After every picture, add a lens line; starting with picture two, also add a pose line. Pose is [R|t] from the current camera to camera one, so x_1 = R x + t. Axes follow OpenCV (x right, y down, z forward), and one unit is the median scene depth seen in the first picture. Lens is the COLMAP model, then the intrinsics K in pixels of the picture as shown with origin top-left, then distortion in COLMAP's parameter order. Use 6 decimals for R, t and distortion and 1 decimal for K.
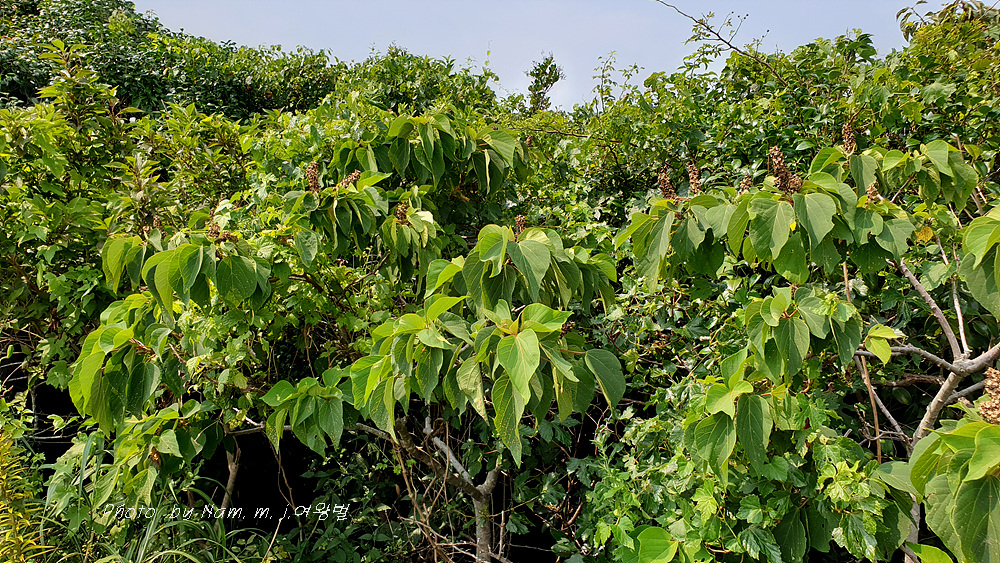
lens RADIAL K [[850.9, 0, 500.0], [0, 850.9, 281.5], [0, 0, 1]] dist [0.007948, 0.005877]
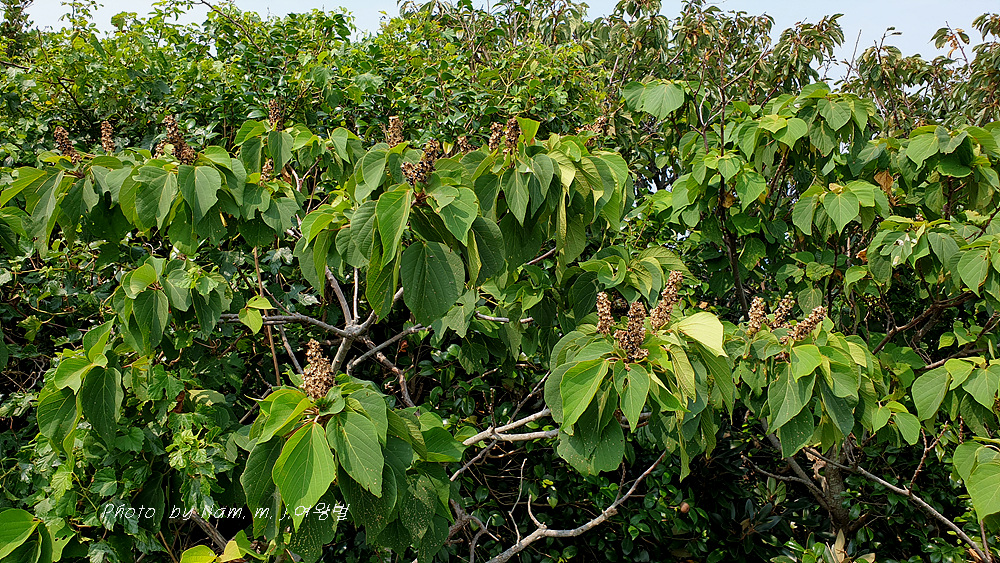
lens RADIAL K [[848.2, 0, 500.0], [0, 848.2, 281.5], [0, 0, 1]] dist [-0.055958, 0.098942]
pose [[0.833893, 0.021378, 0.551512, 0.105158], [-0.048804, 0.998191, 0.035099, -0.017914], [-0.549764, -0.056185, 0.833429, -0.044078]]
